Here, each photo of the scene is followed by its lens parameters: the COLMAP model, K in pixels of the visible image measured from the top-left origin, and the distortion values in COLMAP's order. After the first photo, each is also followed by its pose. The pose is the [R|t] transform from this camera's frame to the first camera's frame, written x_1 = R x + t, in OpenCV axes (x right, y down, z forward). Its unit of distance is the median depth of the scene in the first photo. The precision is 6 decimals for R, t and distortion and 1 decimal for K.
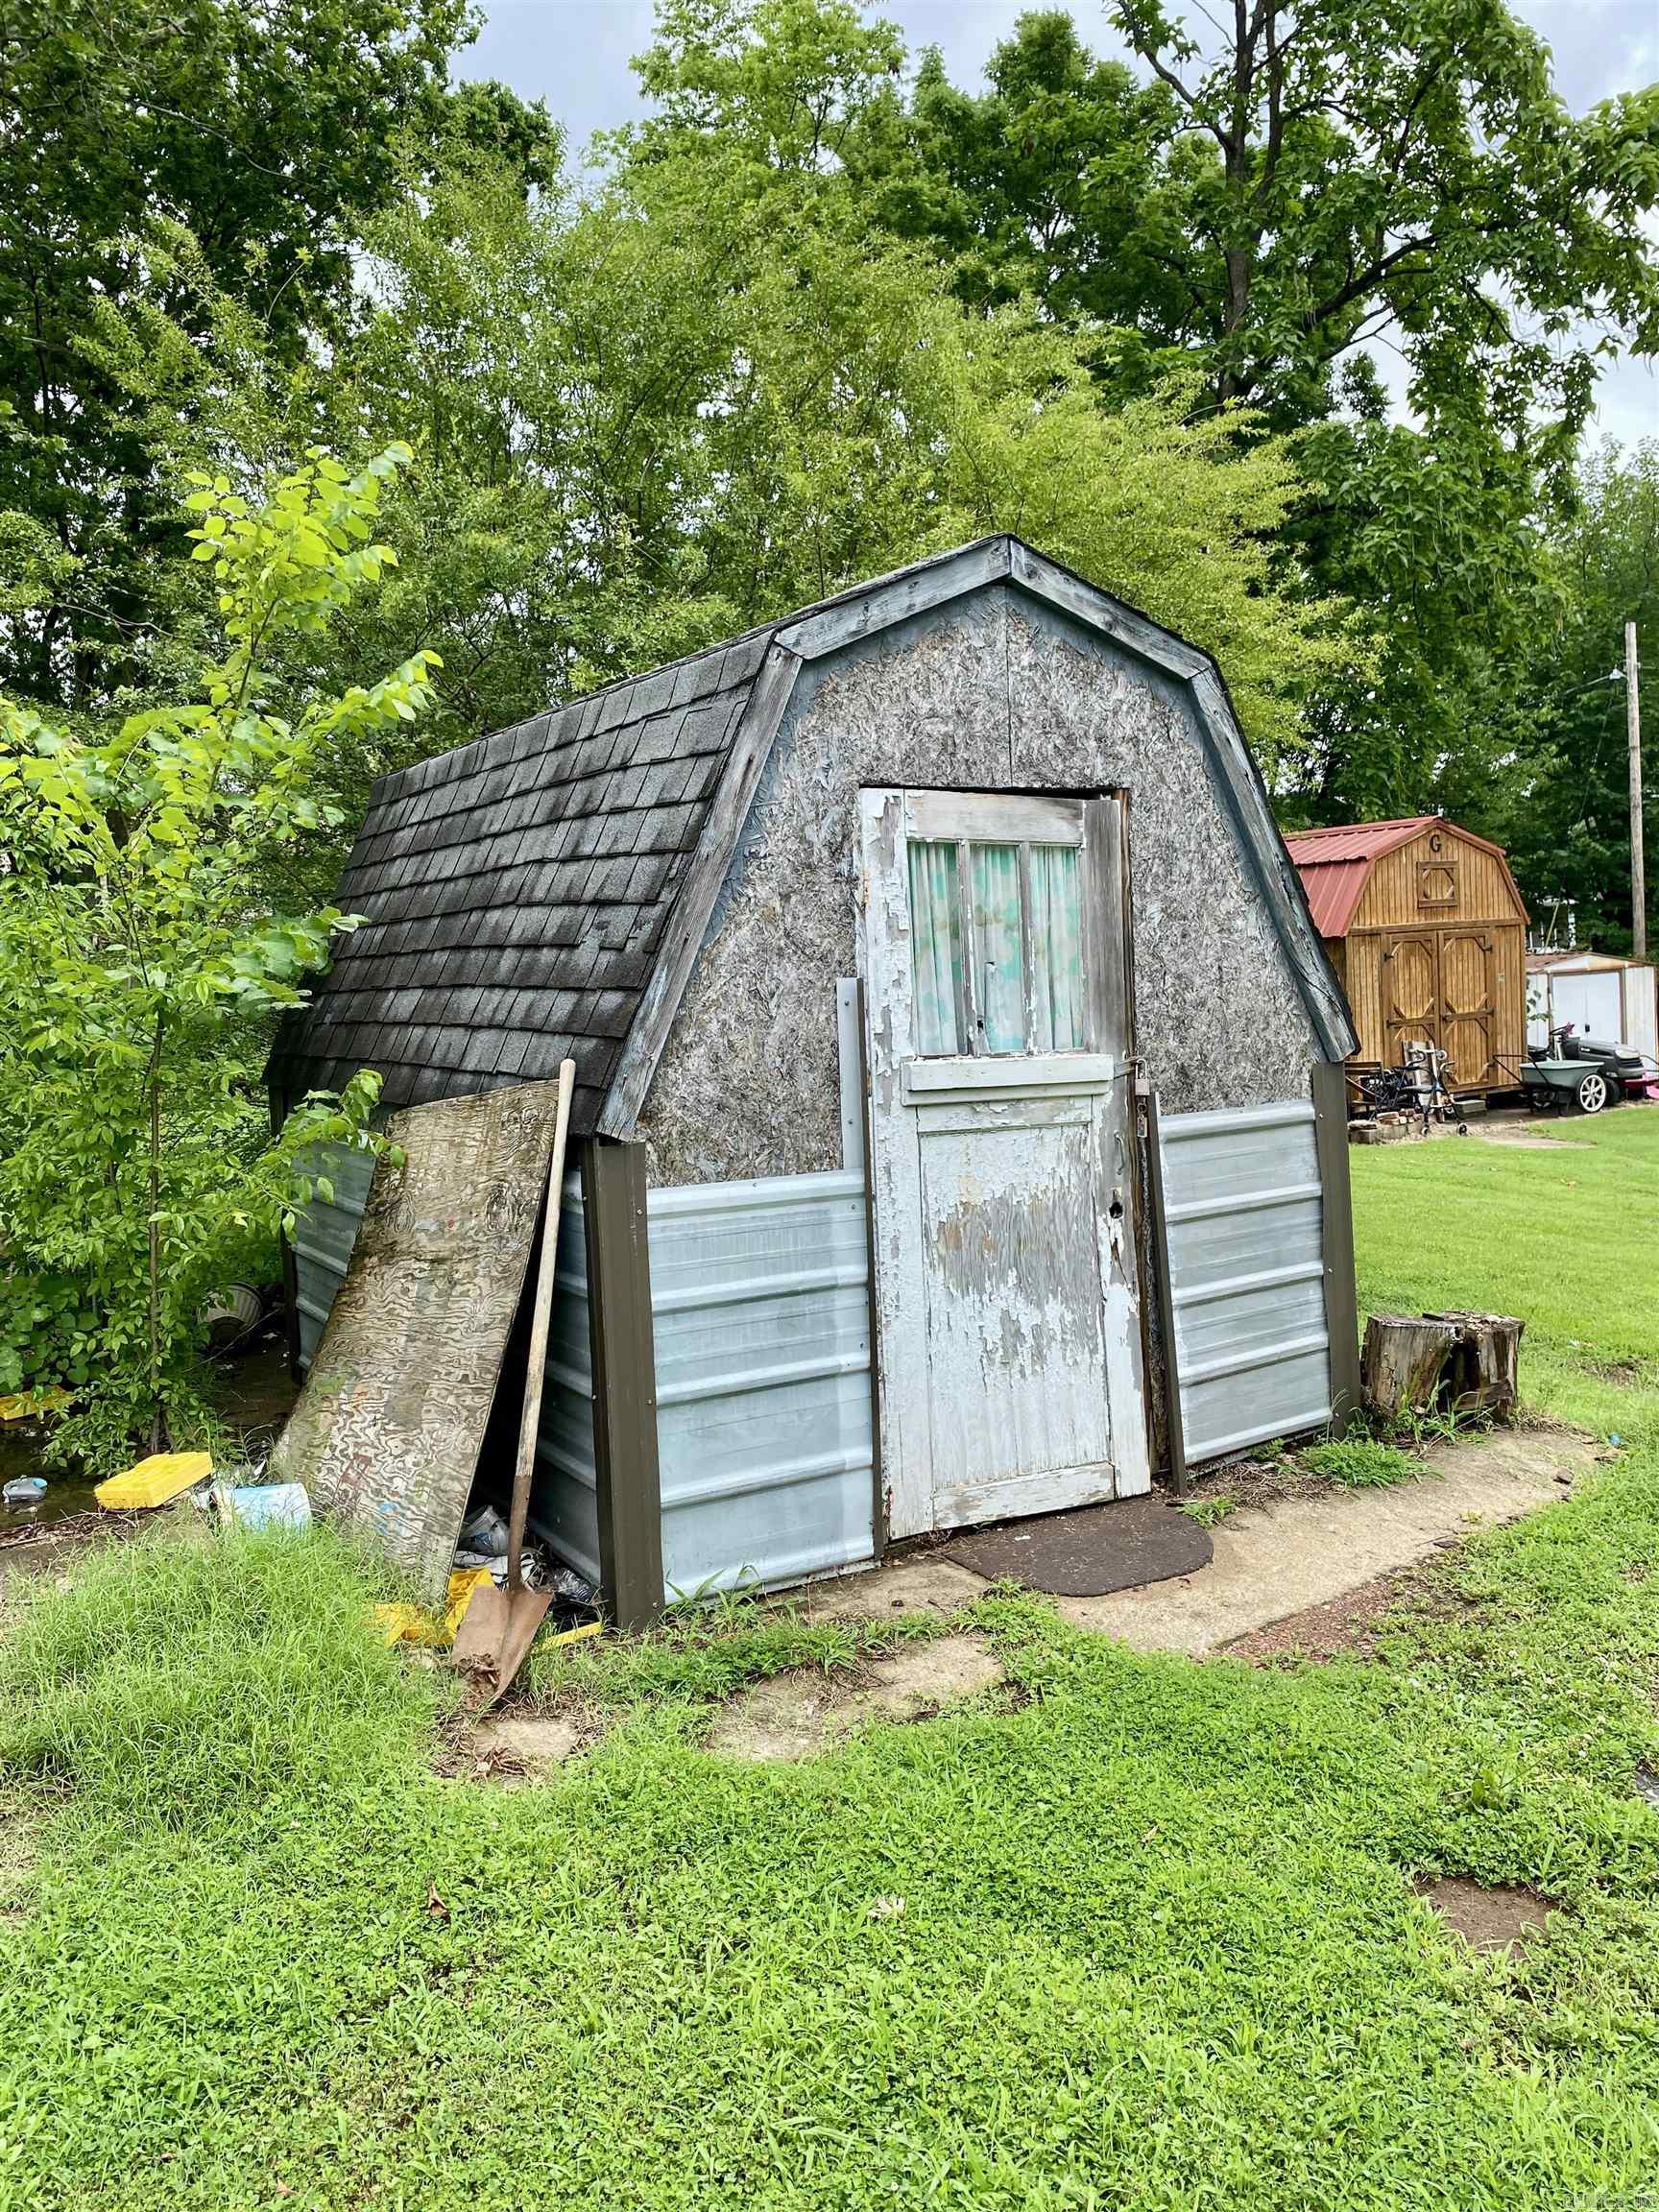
lens RADIAL K [[1676.1, 0, 829.5], [0, 1676.1, 1111.0], [0, 0, 1]] dist [0.052074, -0.081187]
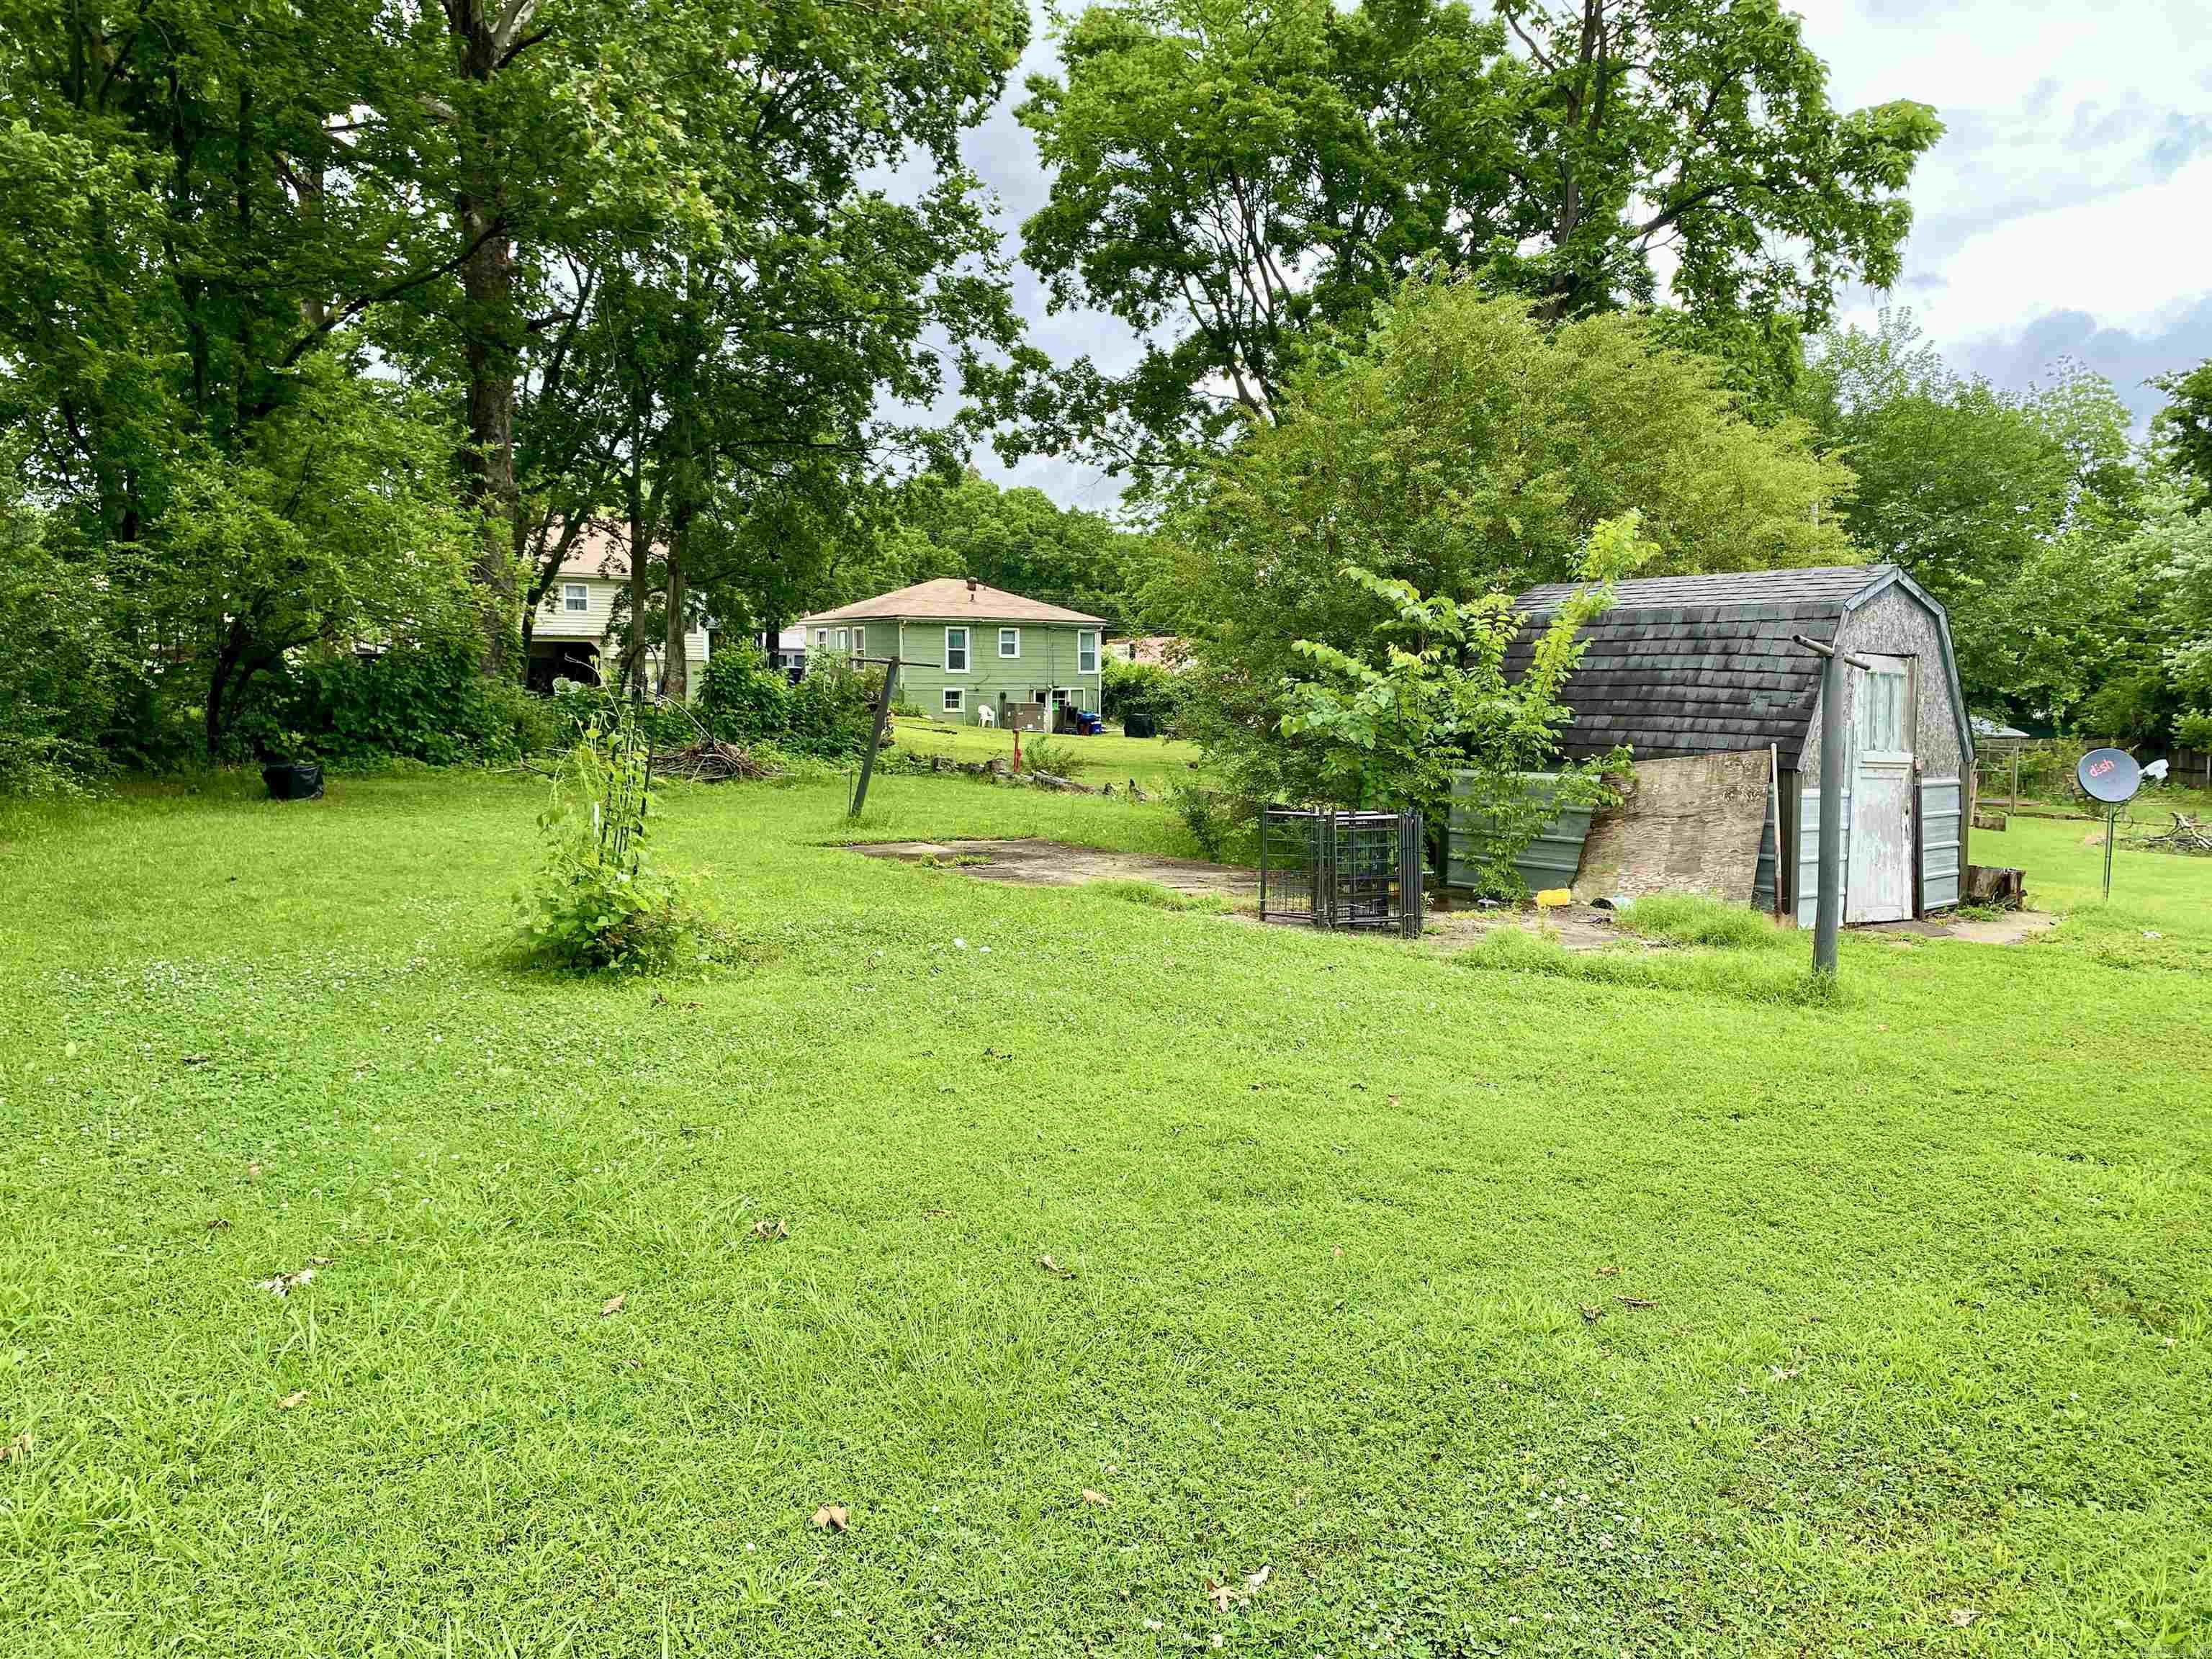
lens RADIAL K [[1676.1, 0, 1095.2], [0, 1676.1, 820.5], [0, 0, 1]] dist [0.052074, -0.081187]
pose [[0.993629, 0.045734, 0.103006, -1.265537], [-0.044466, 0.998905, -0.014577, 0.154364], [-0.103560, 0.009904, 0.994574, -1.400347]]
